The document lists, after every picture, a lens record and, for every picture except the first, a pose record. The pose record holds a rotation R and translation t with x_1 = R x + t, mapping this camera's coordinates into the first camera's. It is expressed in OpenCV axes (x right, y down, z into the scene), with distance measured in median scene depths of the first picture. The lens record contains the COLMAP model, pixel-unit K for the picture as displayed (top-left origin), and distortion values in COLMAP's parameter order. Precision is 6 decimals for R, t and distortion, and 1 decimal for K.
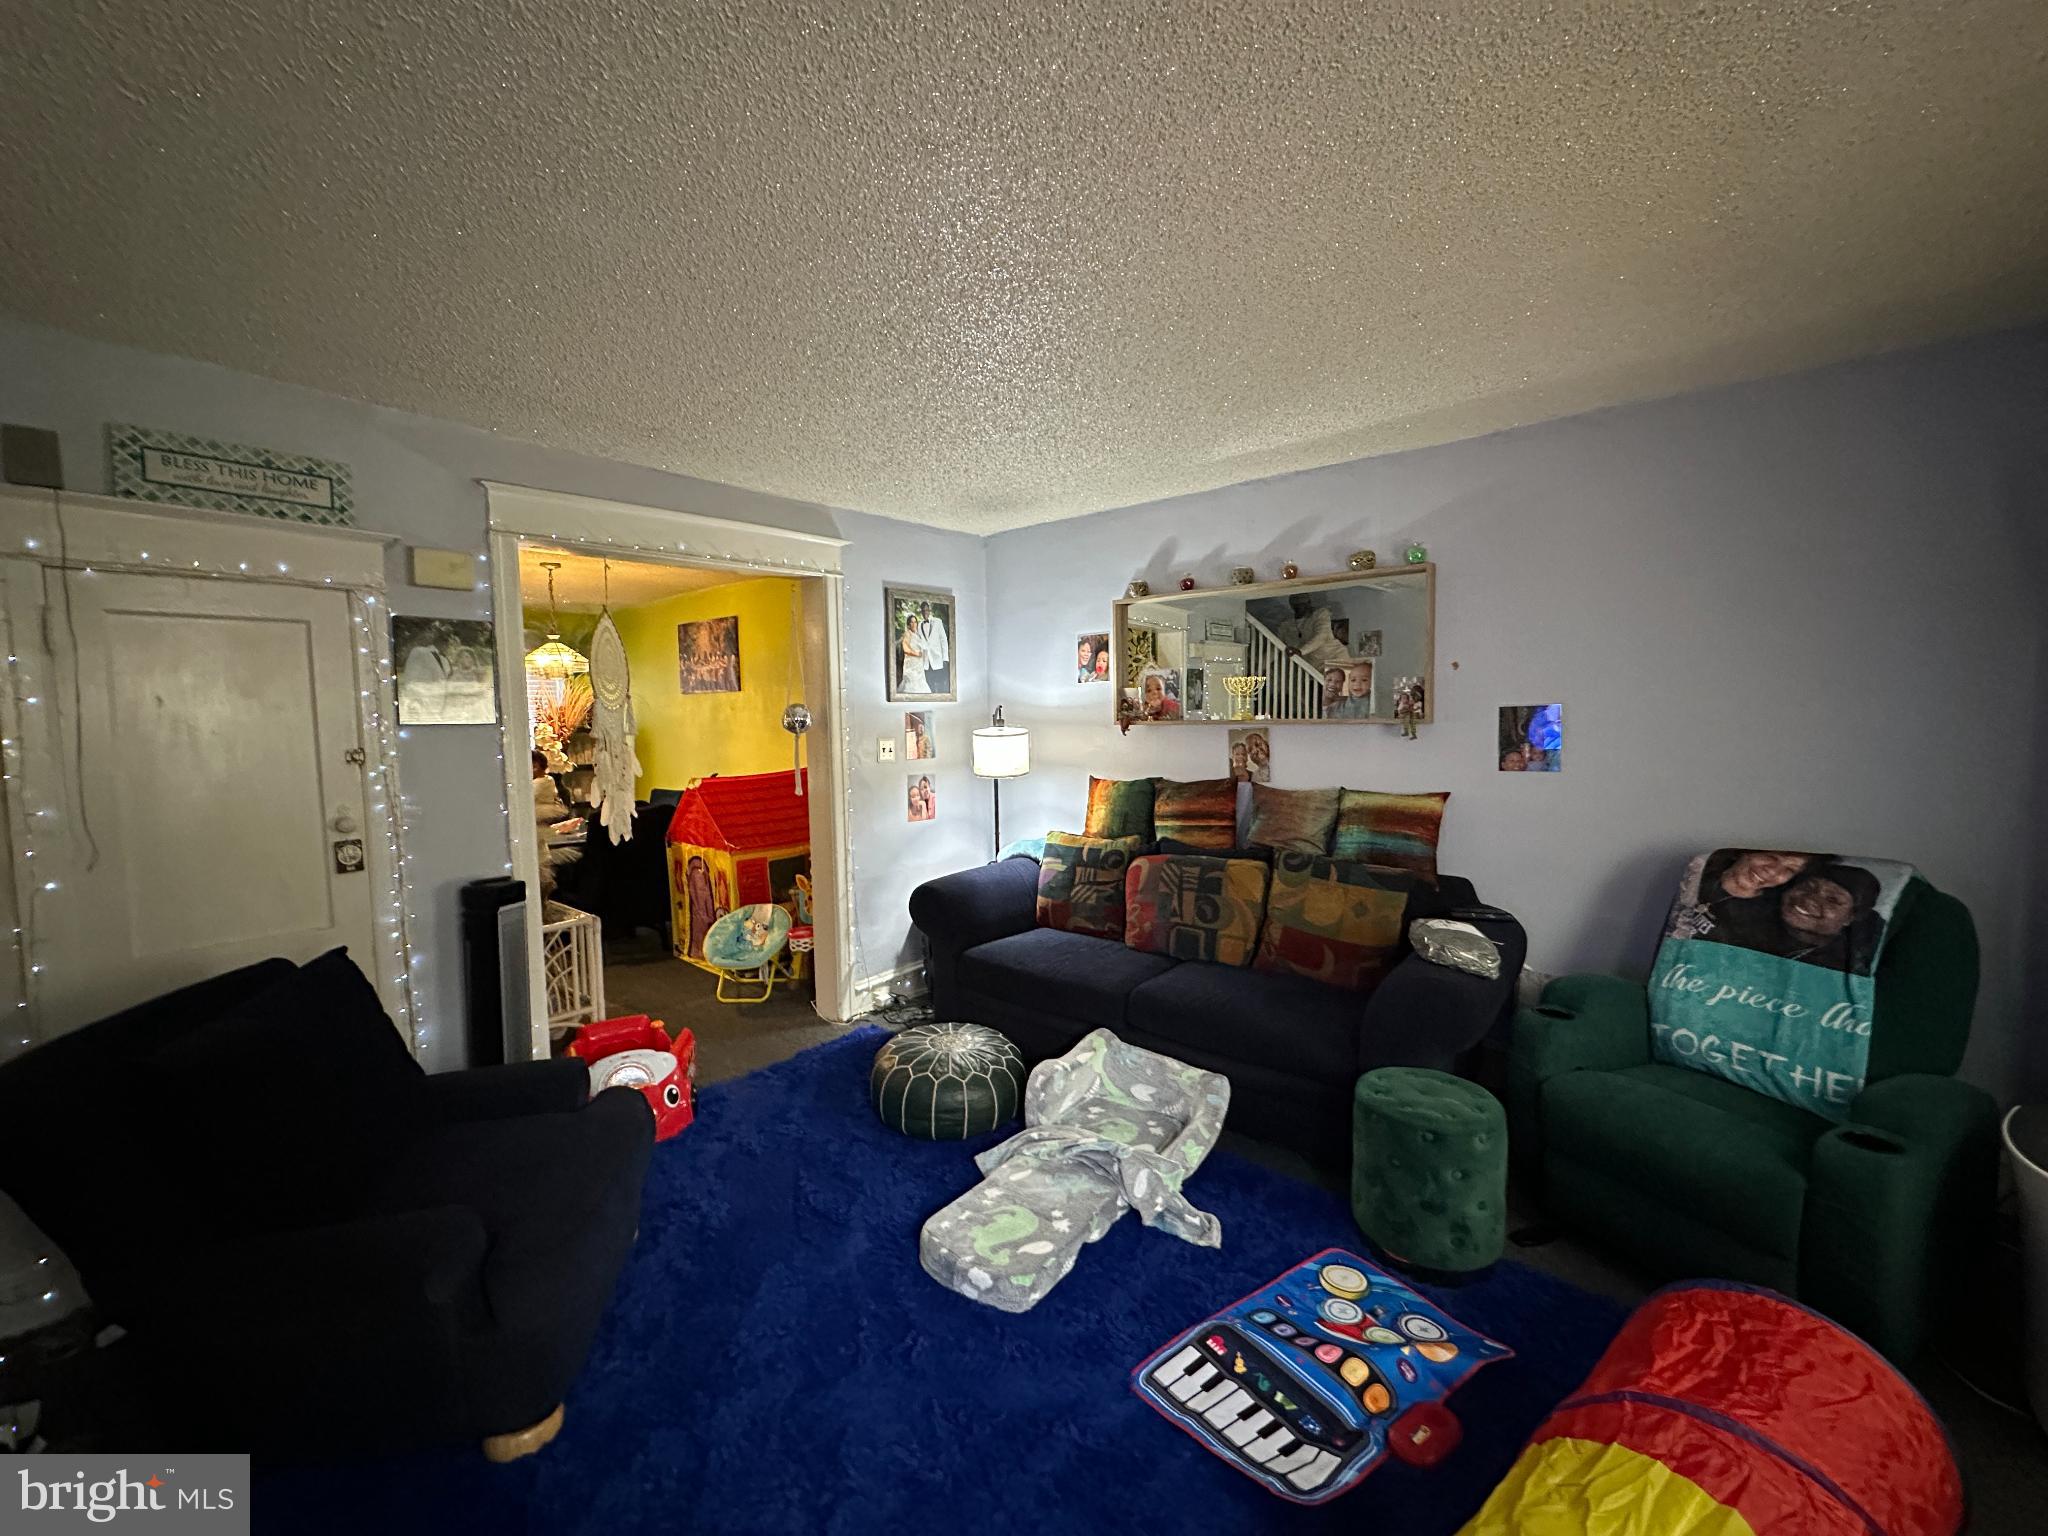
lens RADIAL K [[817.6, 0, 1017.1], [0, 817.6, 768.1], [0, 0, 1]] dist [-0.001952, 0.000077]
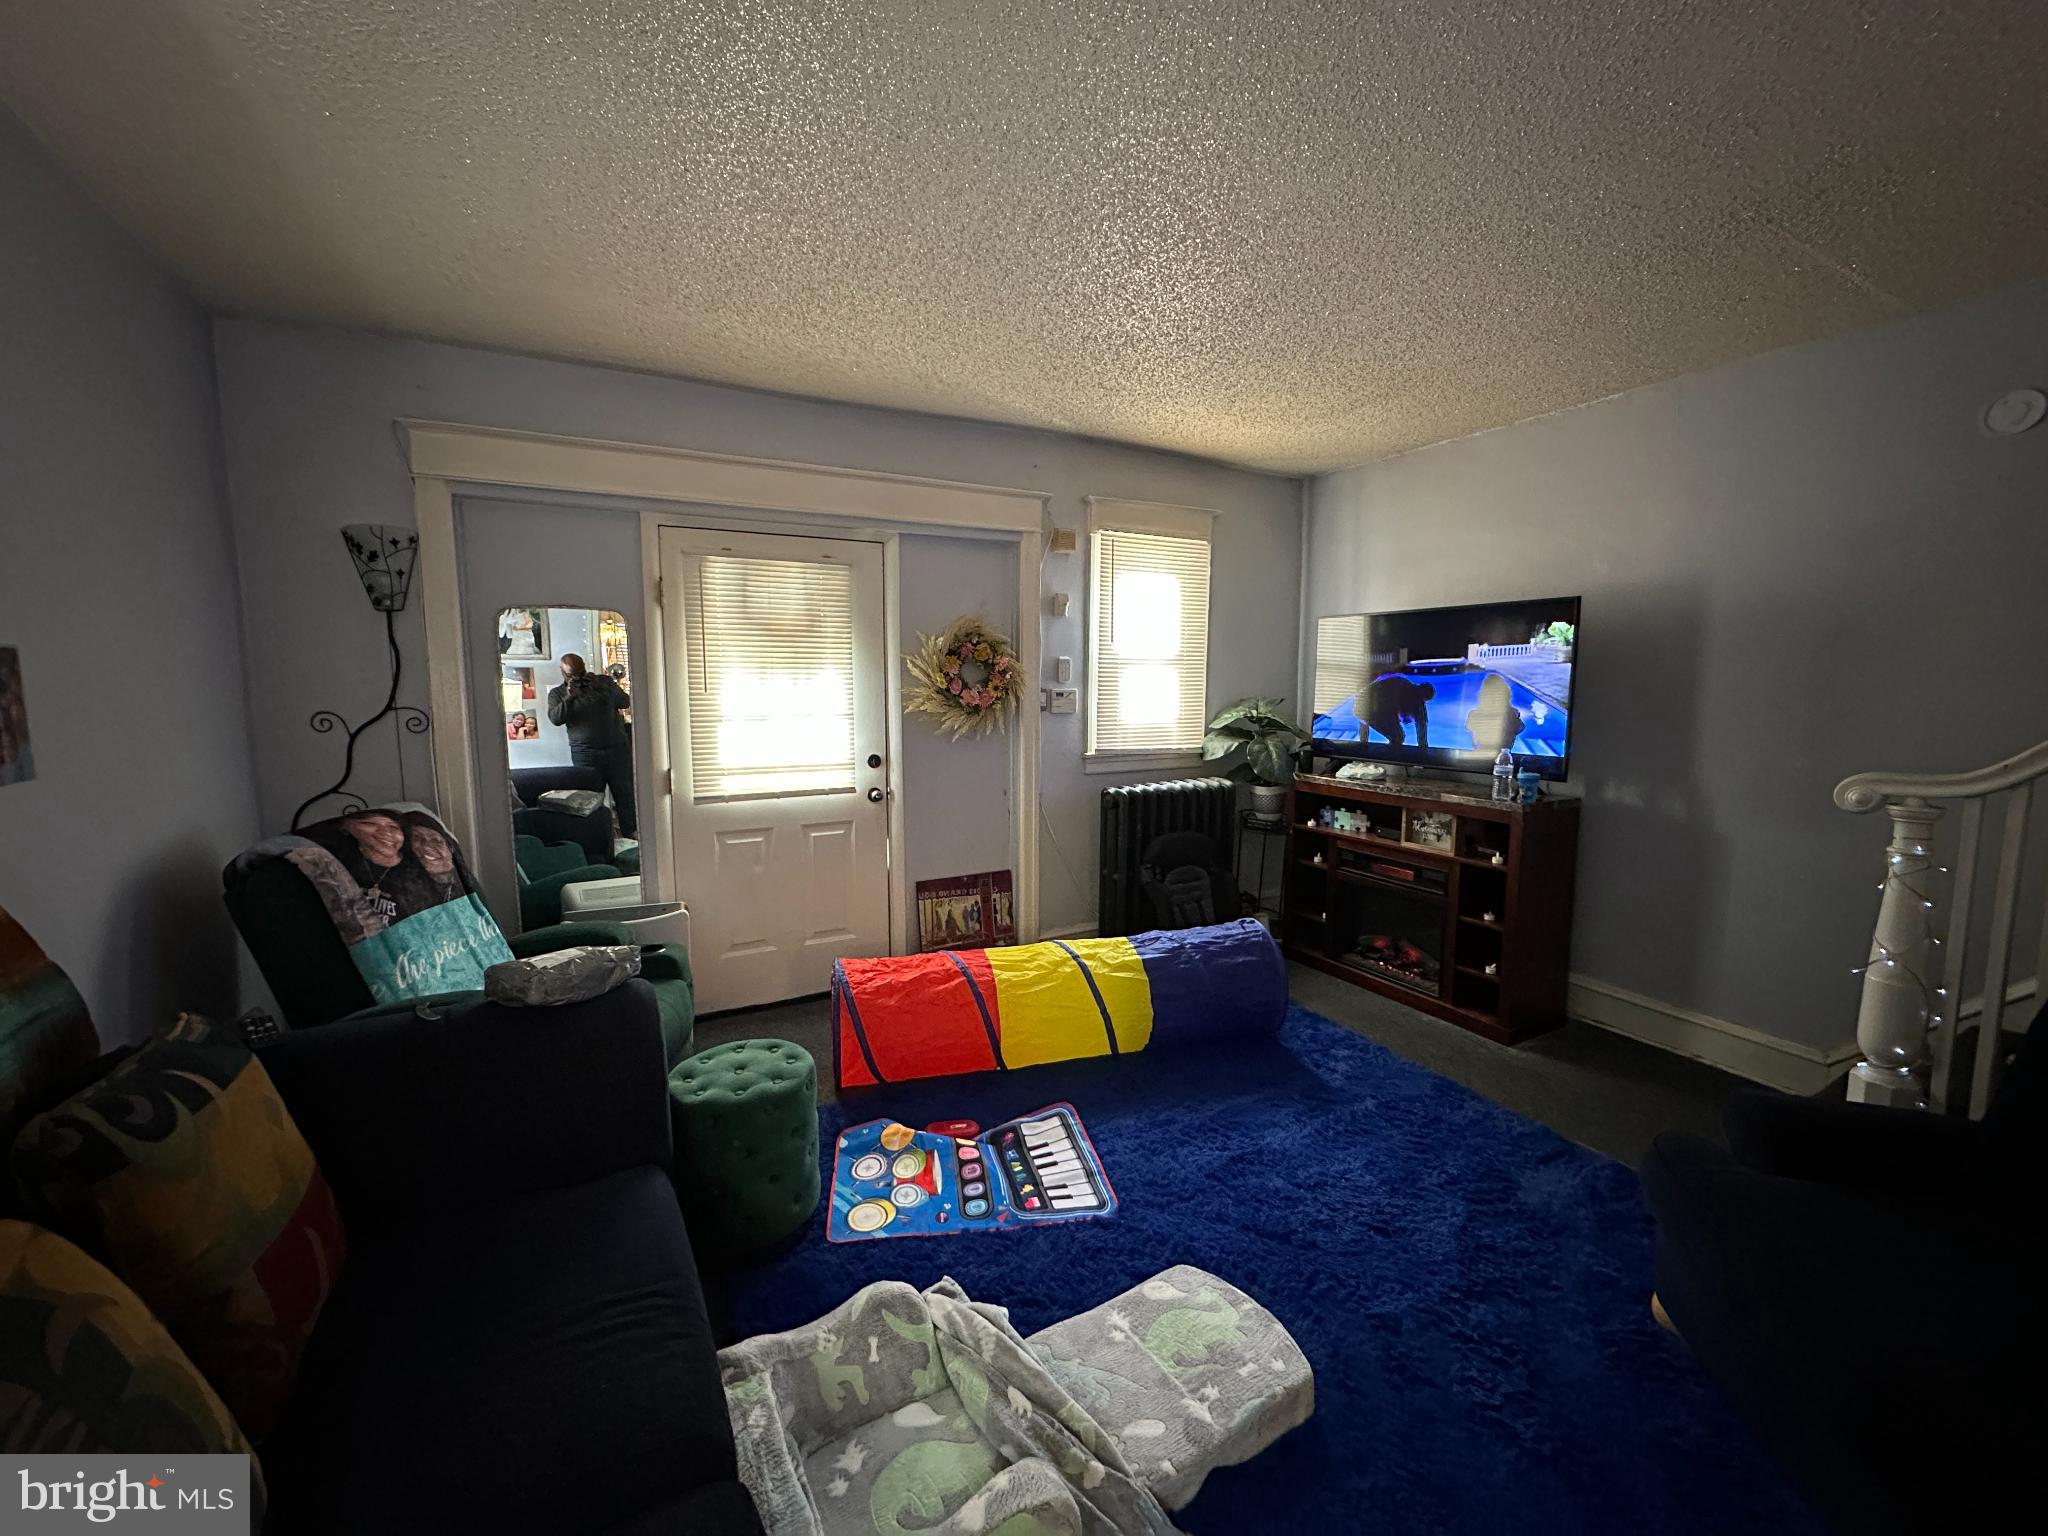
lens RADIAL K [[817.6, 0, 1026.8], [0, 817.6, 773.0], [0, 0, 1]] dist [-0.001952, 0.000077]
pose [[-0.930772, -0.017489, 0.365181, -0.162470], [0.045324, 0.985630, 0.162724, -0.084122], [-0.362779, 0.168011, -0.916604, 2.011772]]
